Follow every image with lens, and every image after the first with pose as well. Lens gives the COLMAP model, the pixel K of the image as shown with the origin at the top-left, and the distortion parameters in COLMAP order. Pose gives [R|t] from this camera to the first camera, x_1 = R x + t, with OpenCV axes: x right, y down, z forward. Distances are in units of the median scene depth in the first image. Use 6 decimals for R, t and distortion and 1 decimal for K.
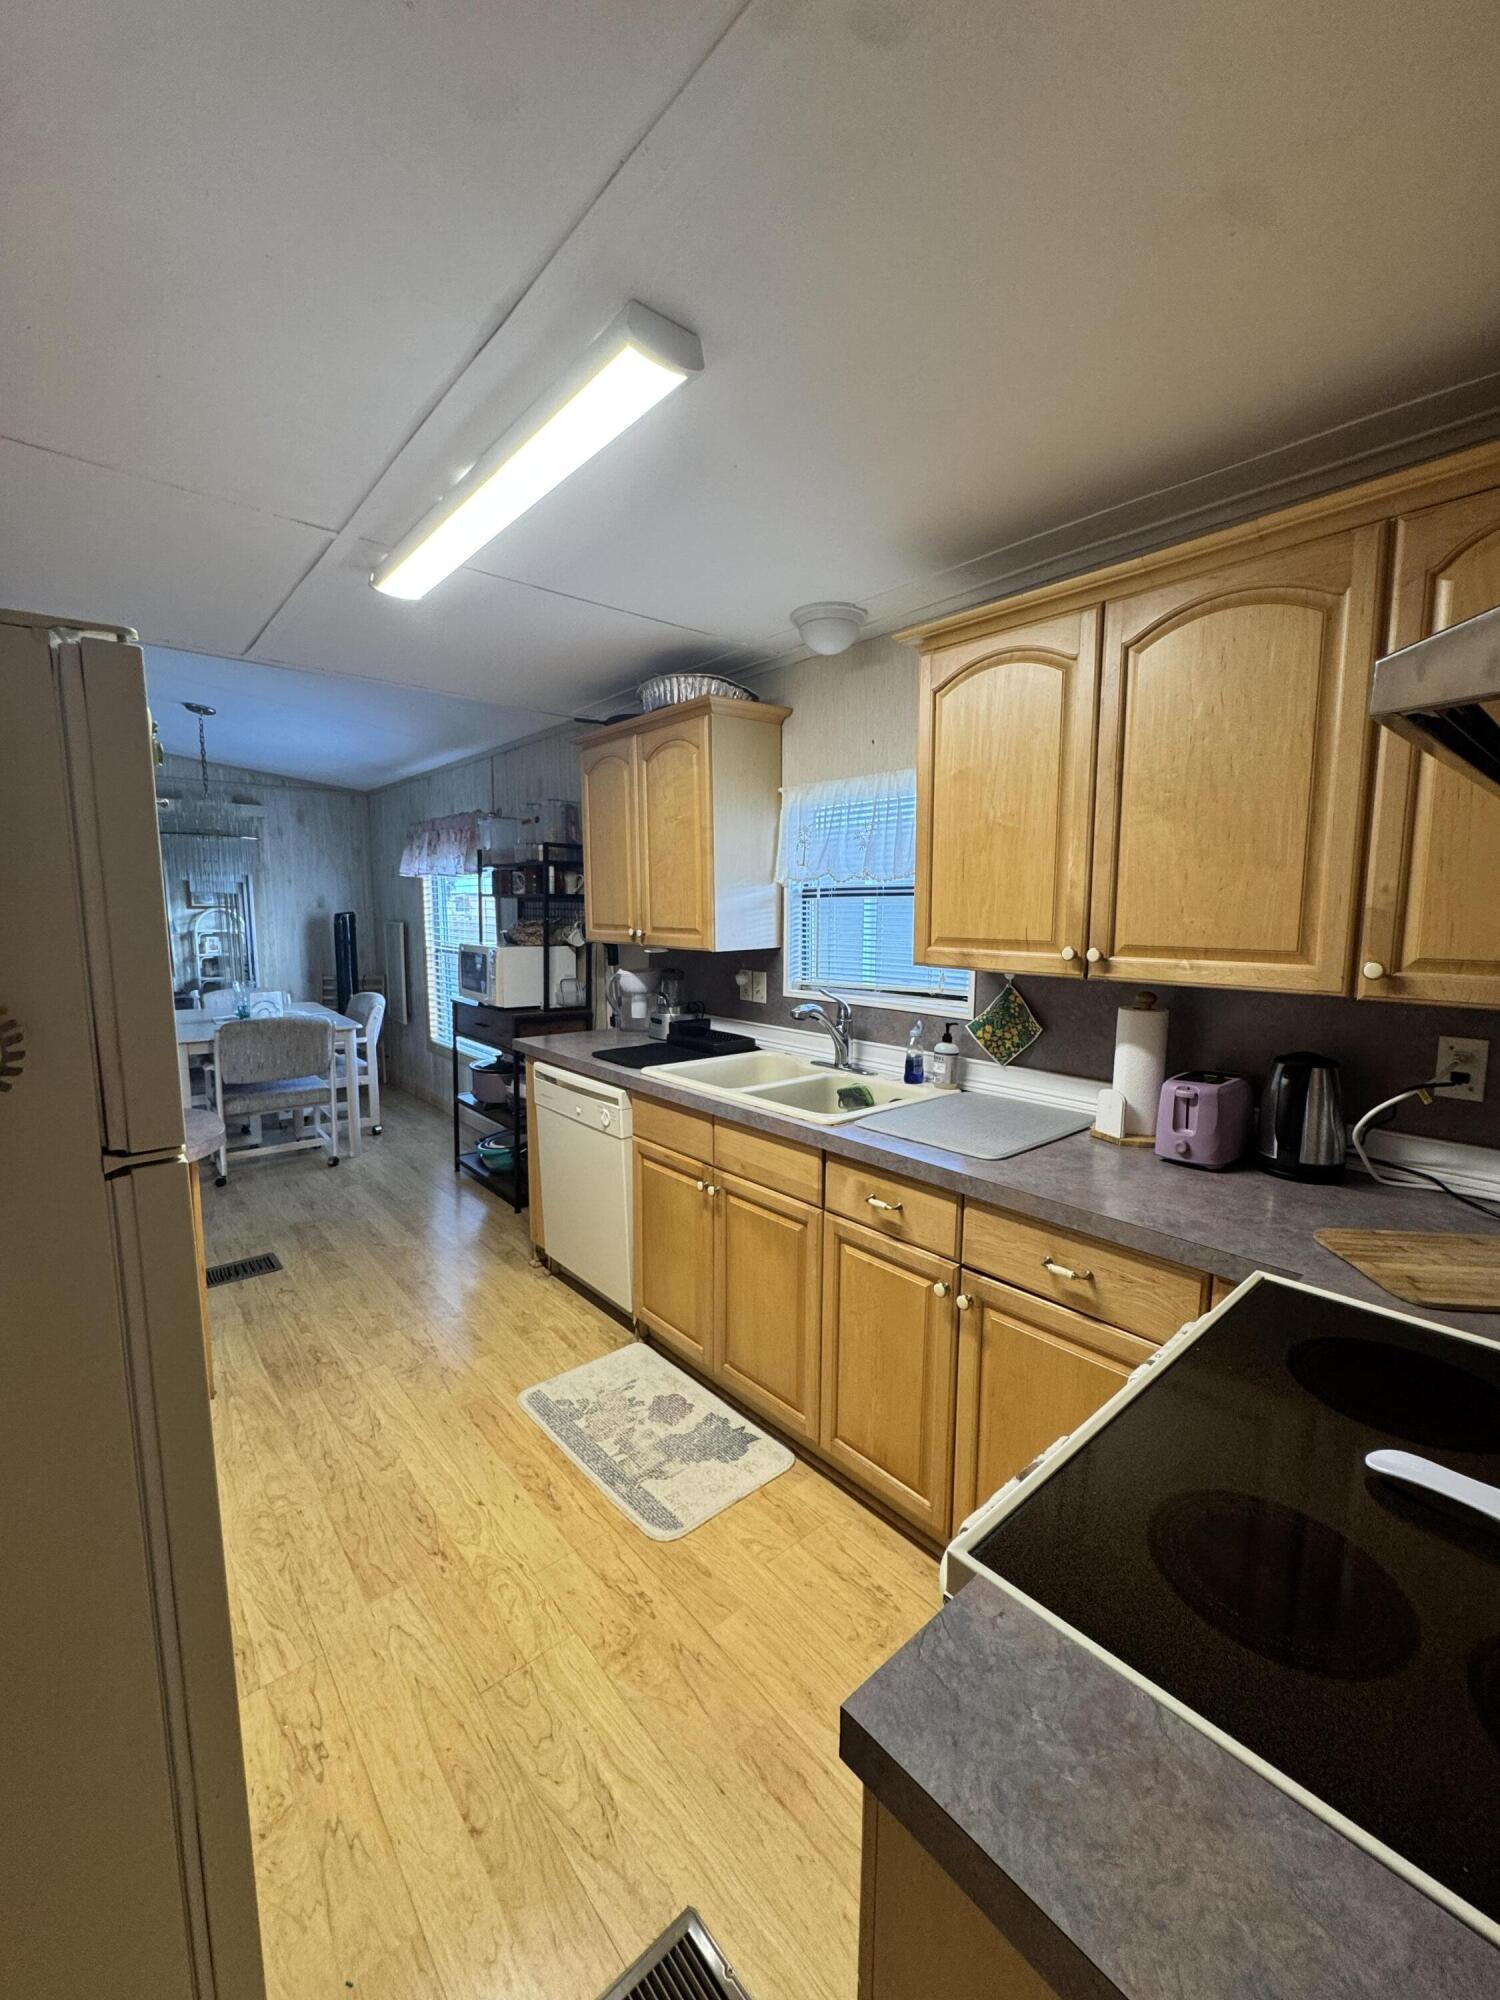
lens RADIAL K [[800.6, 0, 750.0], [0, 800.6, 1000.0], [0, 0, 1]] dist [-0.001843, -0.000054]
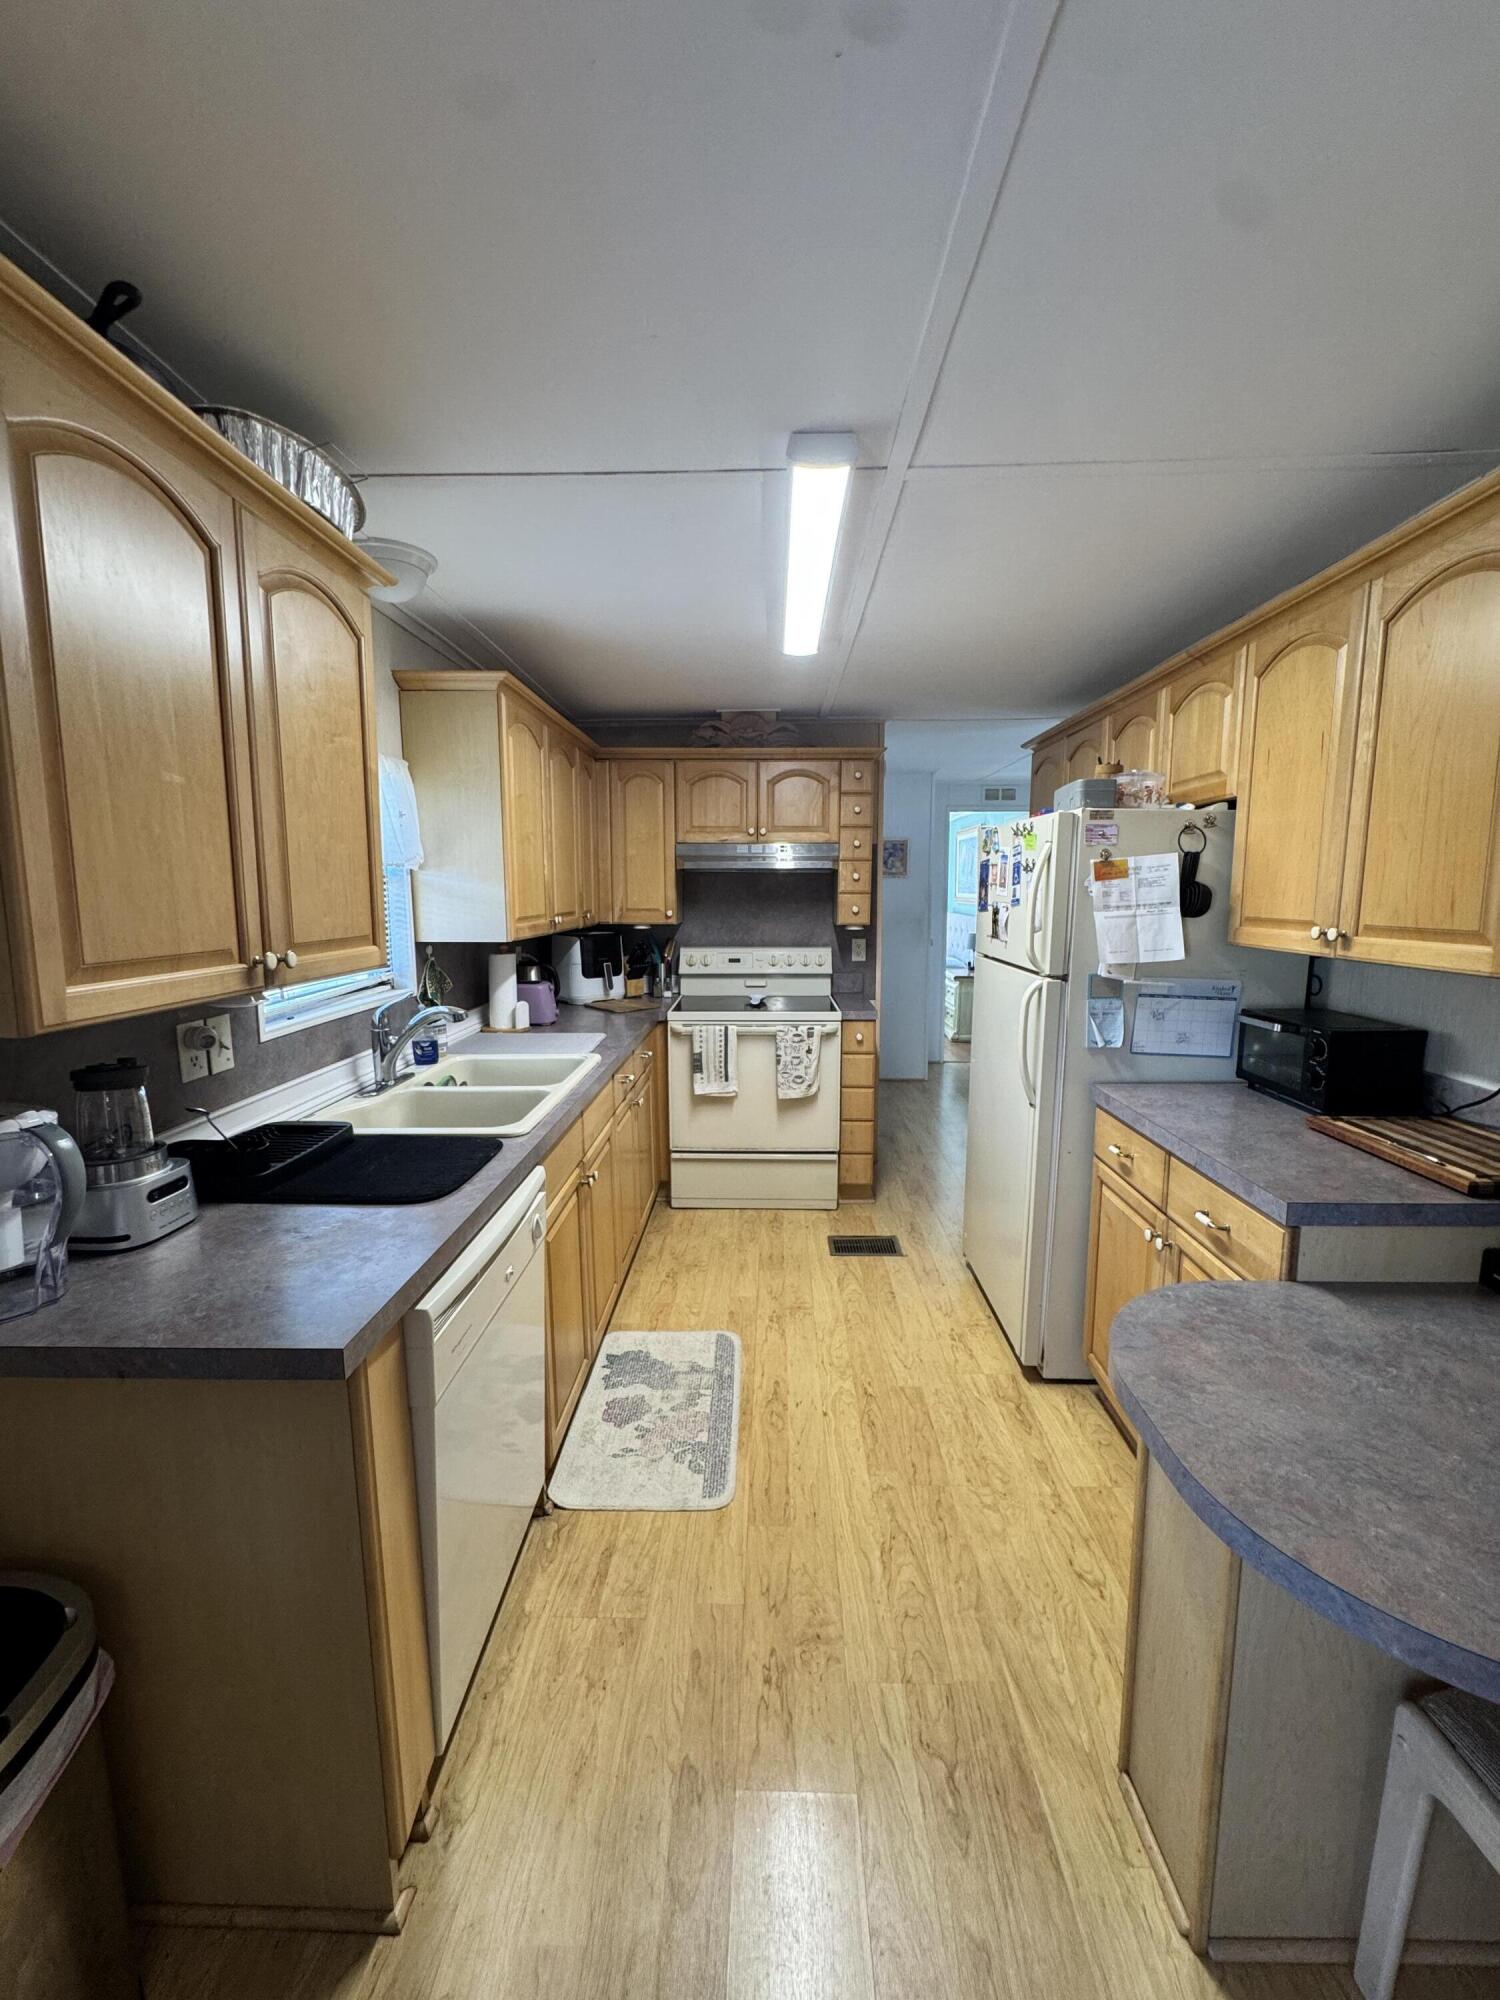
lens RADIAL K [[800.6, 0, 750.0], [0, 800.6, 1000.0], [0, 0, 1]] dist [-0.001843, -0.000054]
pose [[-0.739015, -0.090062, 0.667642, -0.827275], [0.082208, 0.971562, 0.222056, -0.182470], [-0.668654, 0.218989, -0.710595, 1.496230]]
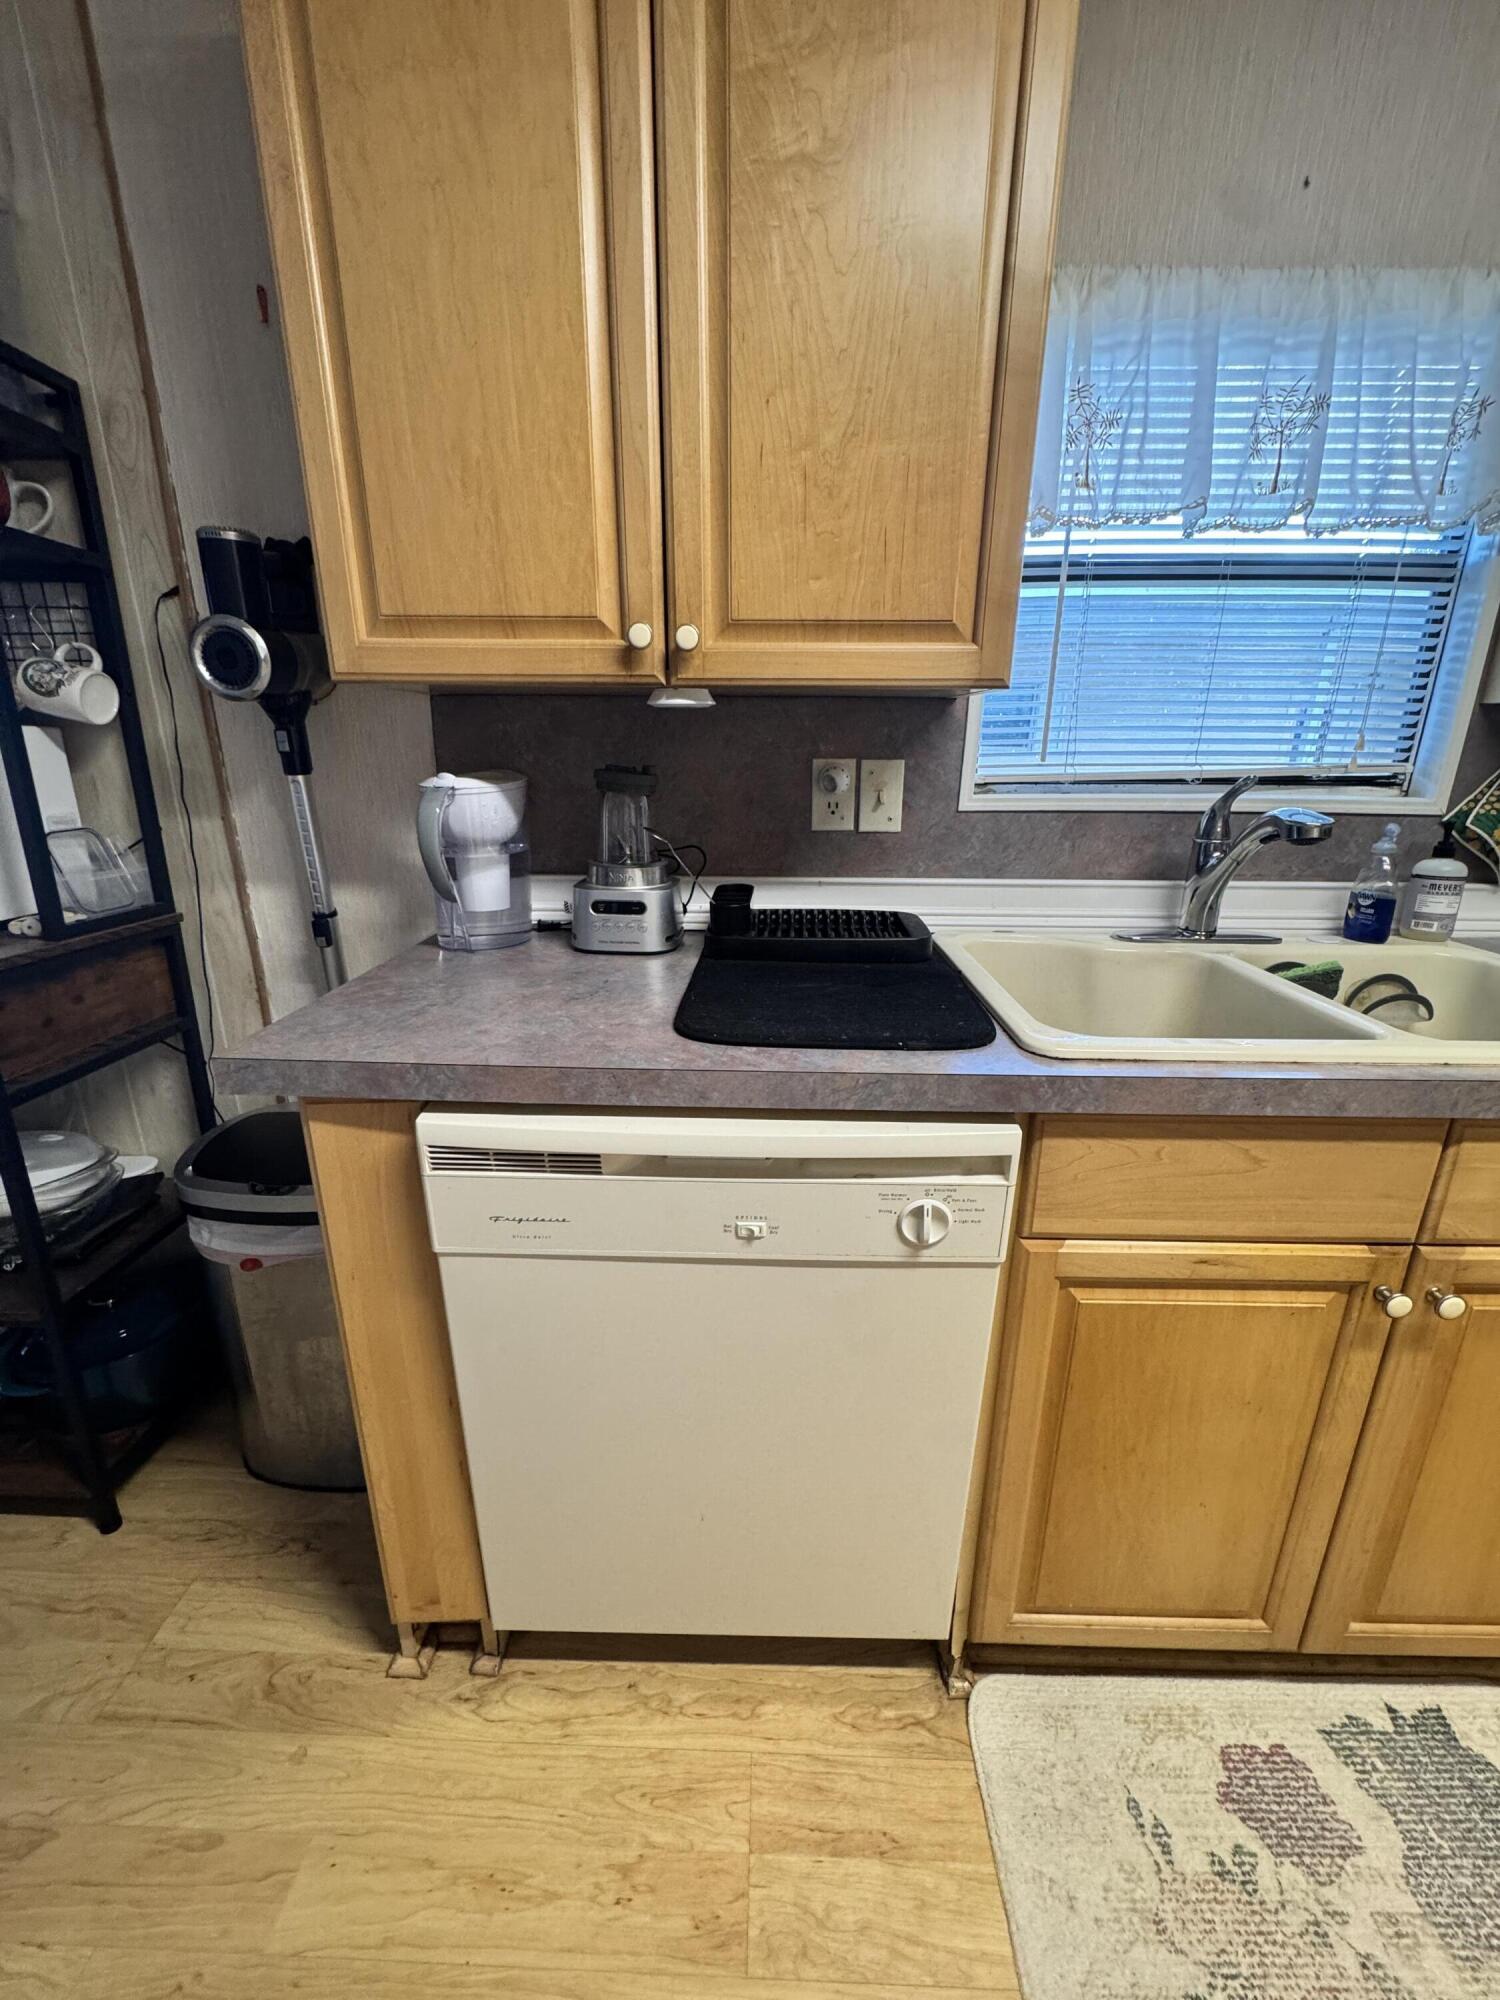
lens RADIAL K [[800.6, 0, 750.0], [0, 800.6, 1000.0], [0, 0, 1]] dist [-0.001843, -0.000054]
pose [[0.670064, -0.222393, 0.708205, -0.494643], [0.081673, 0.970361, 0.227442, -0.017153], [-0.737796, -0.094559, 0.668368, 0.974970]]
